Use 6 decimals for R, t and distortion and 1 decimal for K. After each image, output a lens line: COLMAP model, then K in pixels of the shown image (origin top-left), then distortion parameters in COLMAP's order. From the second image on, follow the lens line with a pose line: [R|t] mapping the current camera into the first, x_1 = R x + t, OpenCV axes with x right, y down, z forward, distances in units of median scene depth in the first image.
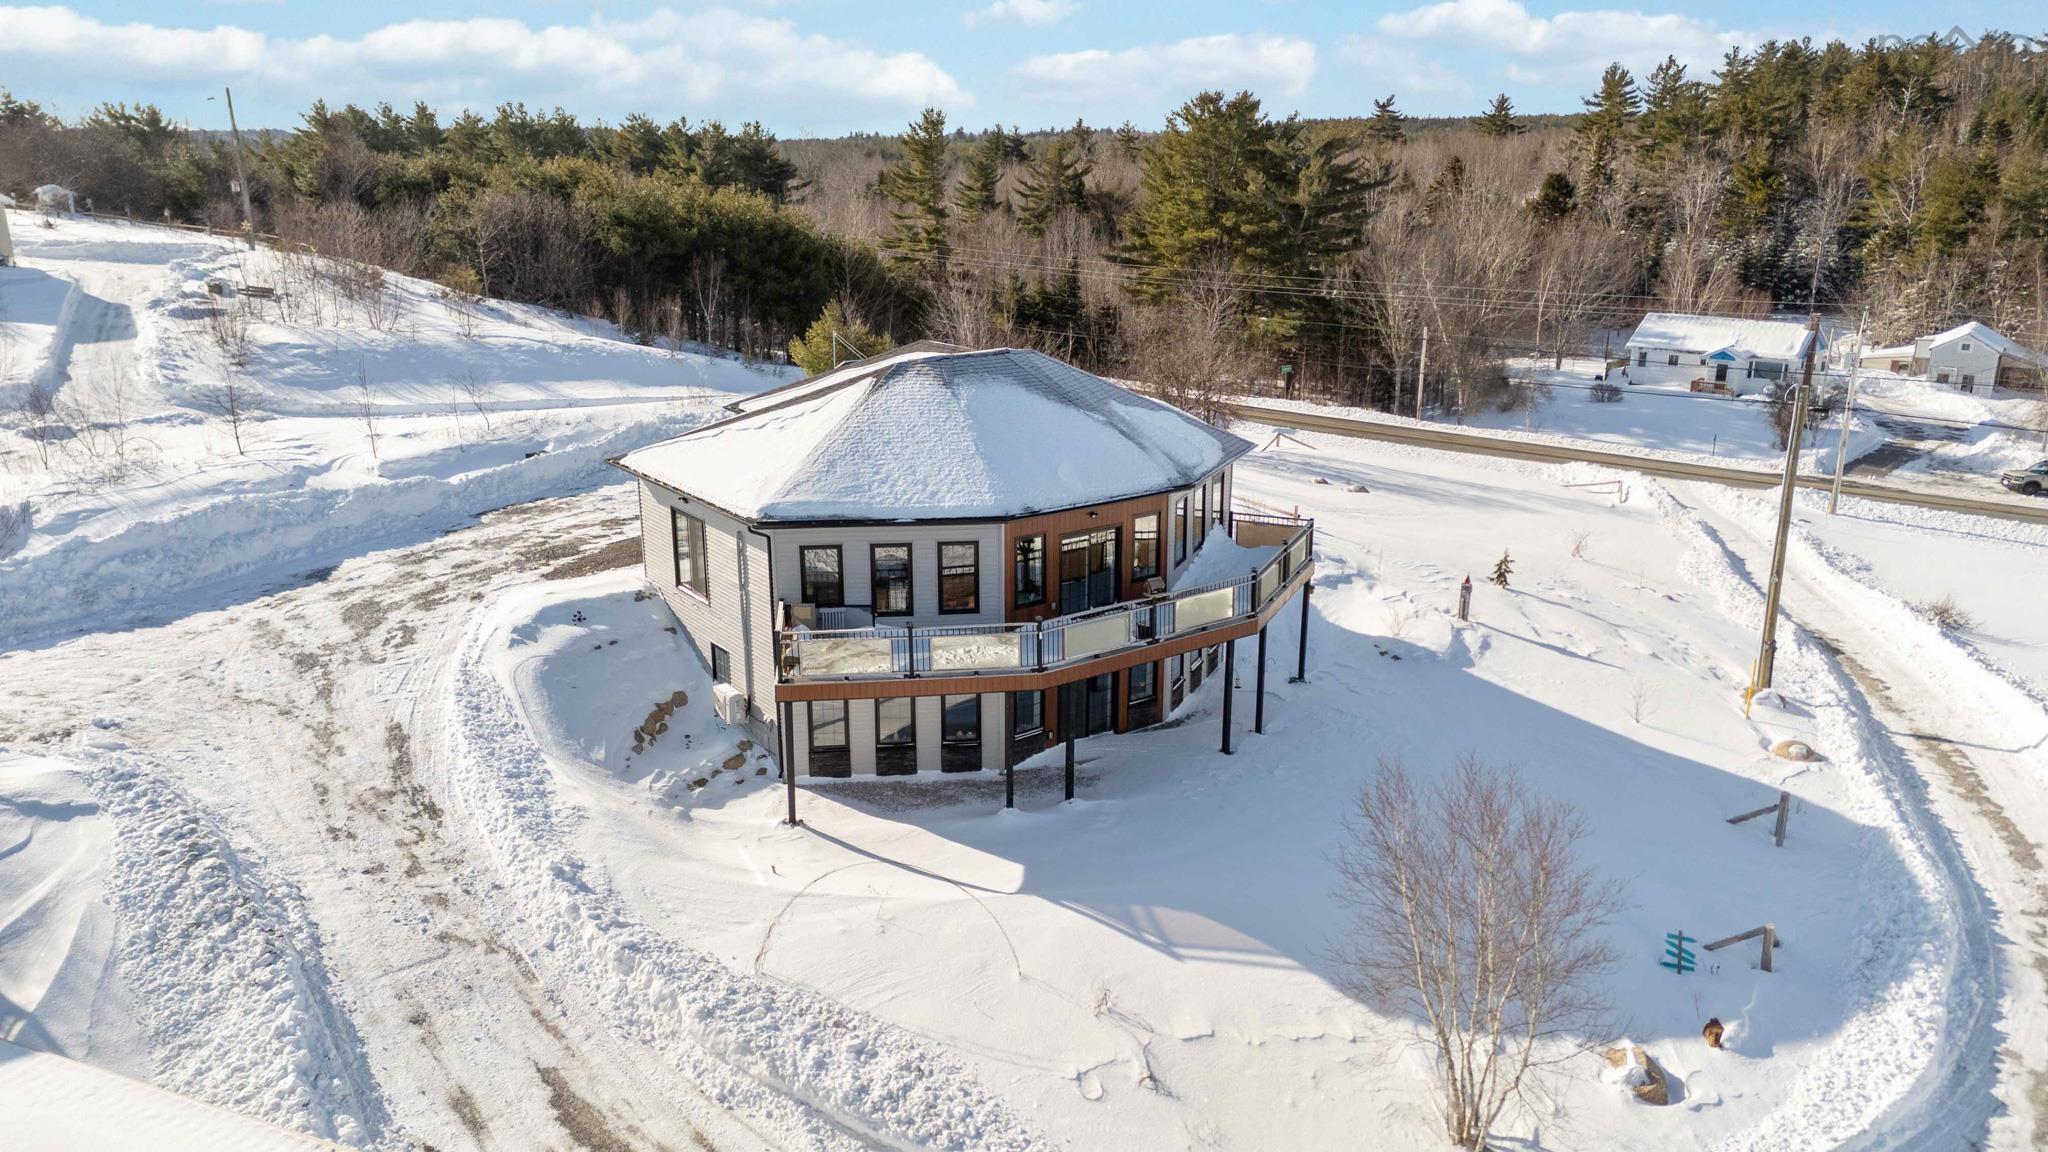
lens RADIAL K [[1499.7, 0, 1035.4], [0, 1499.7, 570.3], [0, 0, 1]] dist [0.102001, -0.097206]
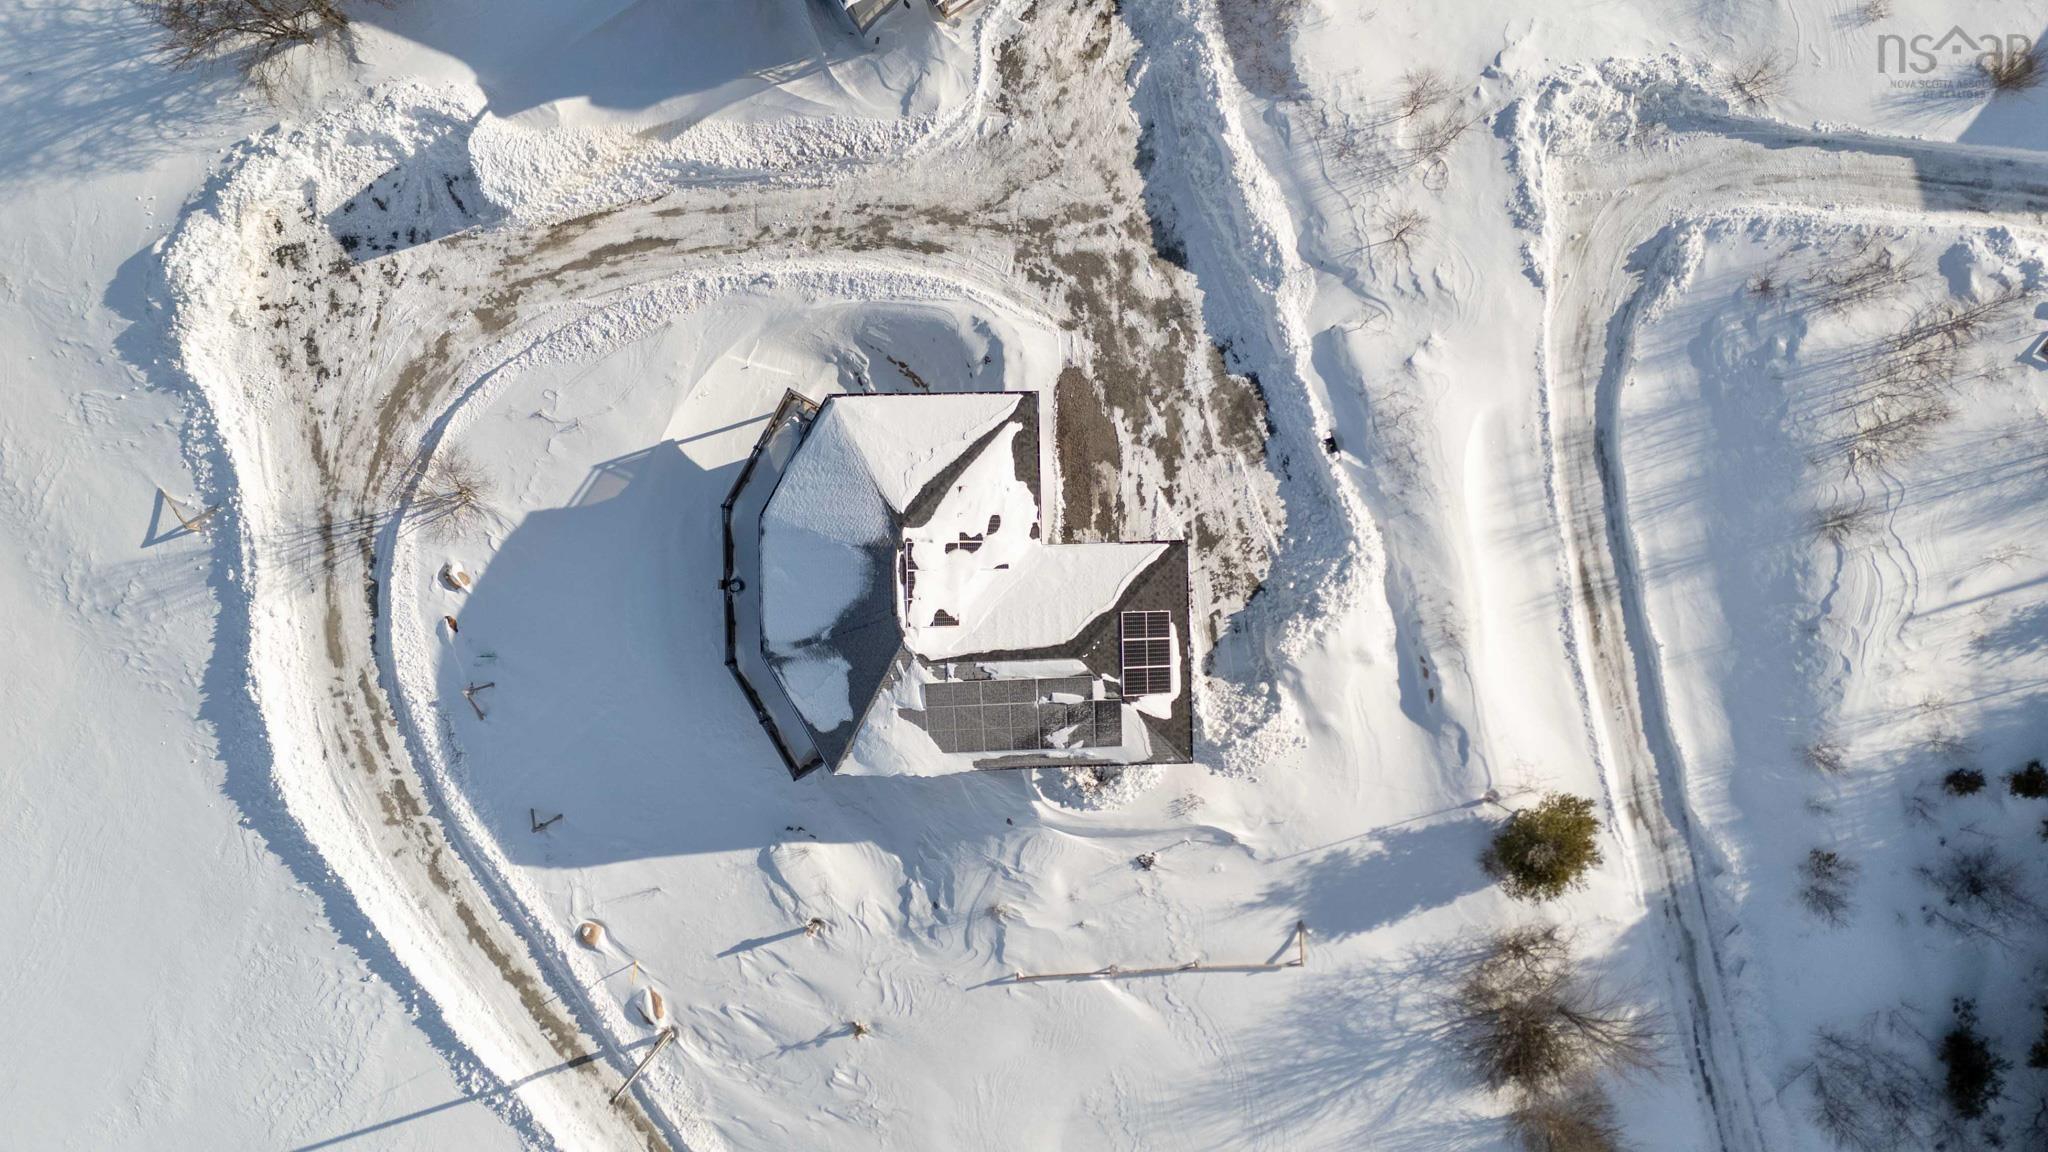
lens RADIAL K [[1499.7, 0, 1035.4], [0, 1499.7, 570.3], [0, 0, 1]] dist [0.102001, -0.097206]
pose [[-0.582700, 0.812620, 0.010516, -0.164135], [-0.201965, -0.157332, 0.966673, -1.686570], [0.787192, 0.561156, 0.255798, 0.763365]]
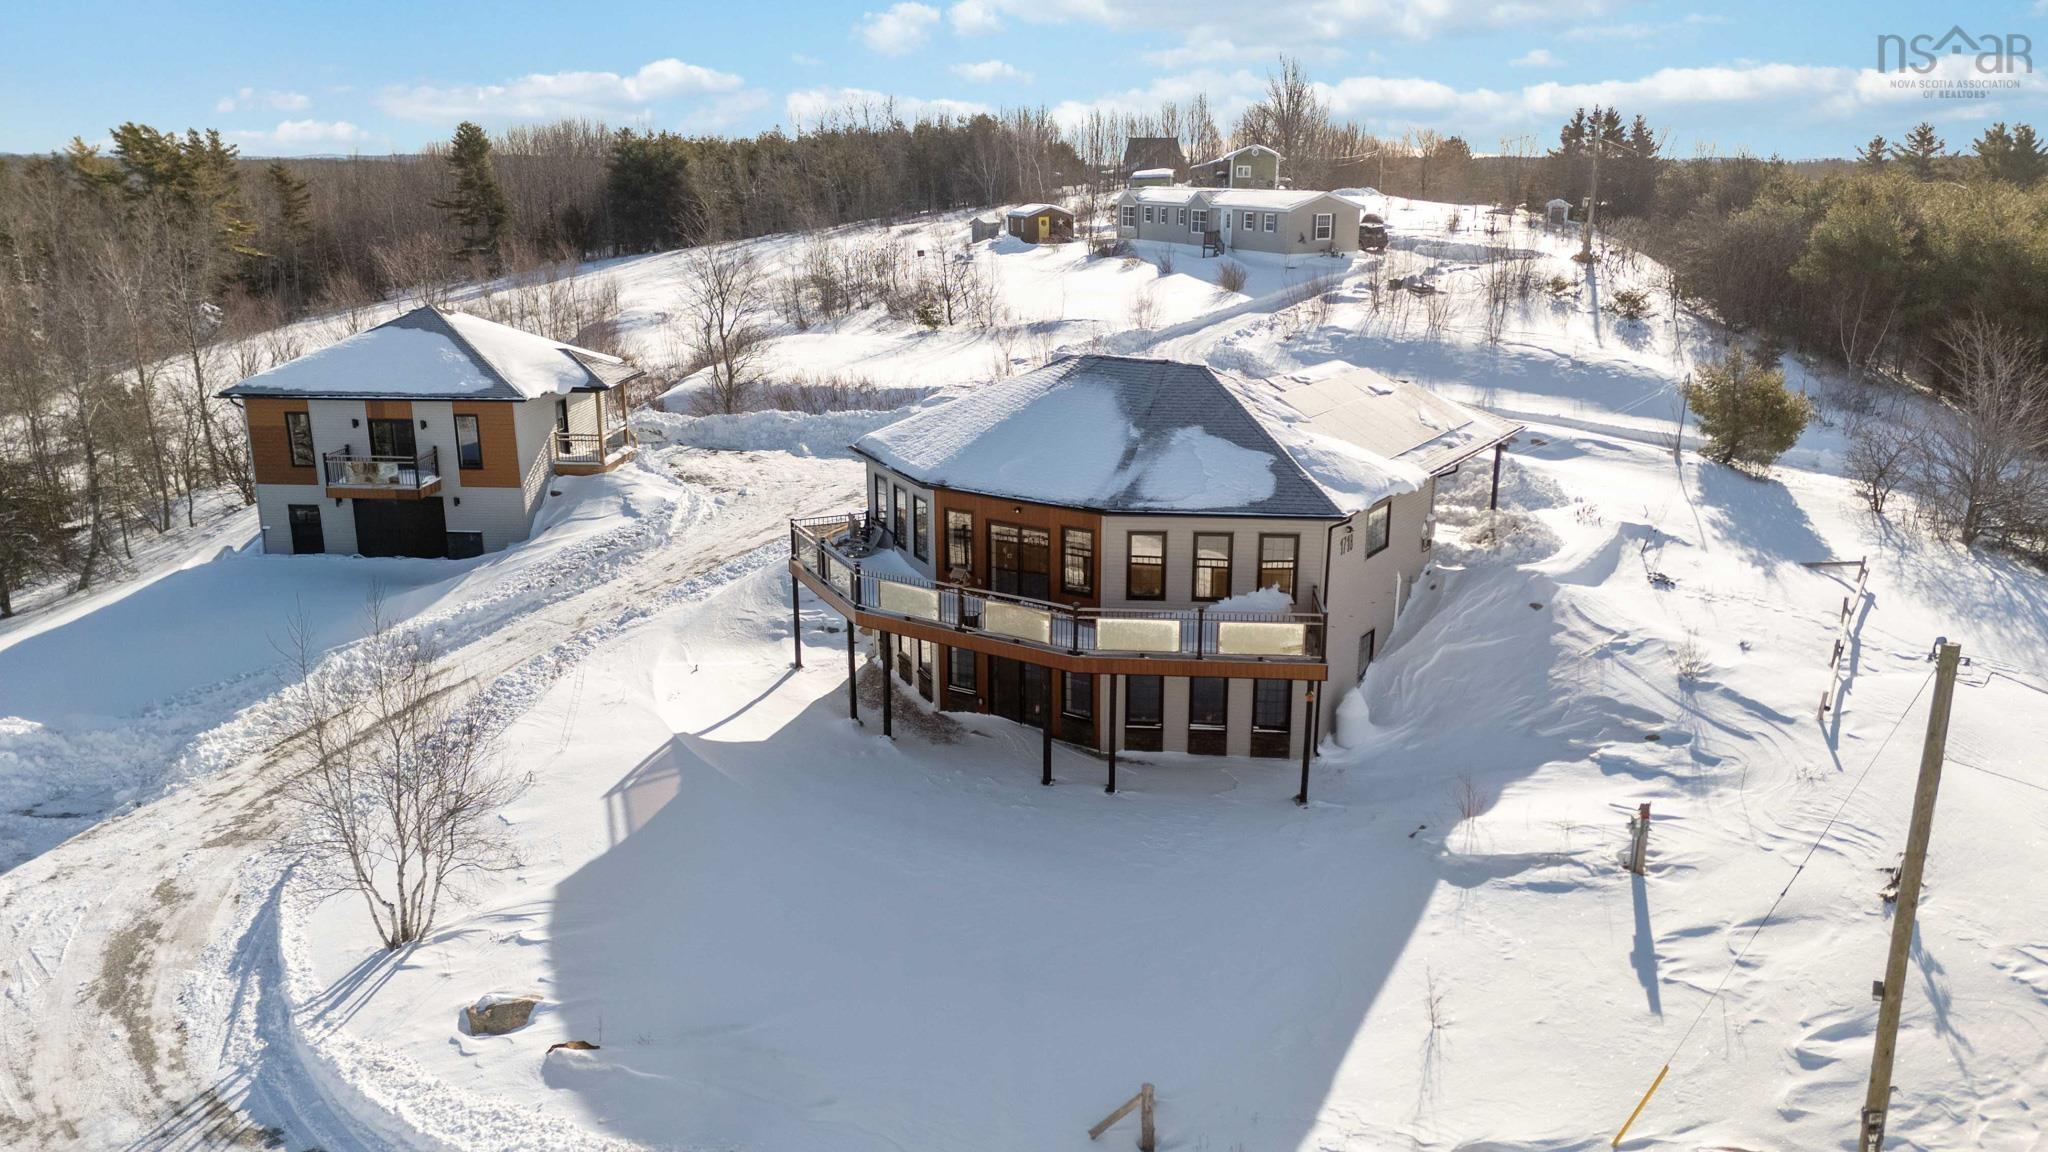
lens RADIAL K [[1499.7, 0, 1035.4], [0, 1499.7, 570.3], [0, 0, 1]] dist [0.102001, -0.097206]
pose [[0.328694, 0.247628, -0.911395, 0.974772], [-0.256257, 0.952196, 0.166295, -0.166227], [0.909006, 0.178892, 0.376438, 0.604345]]
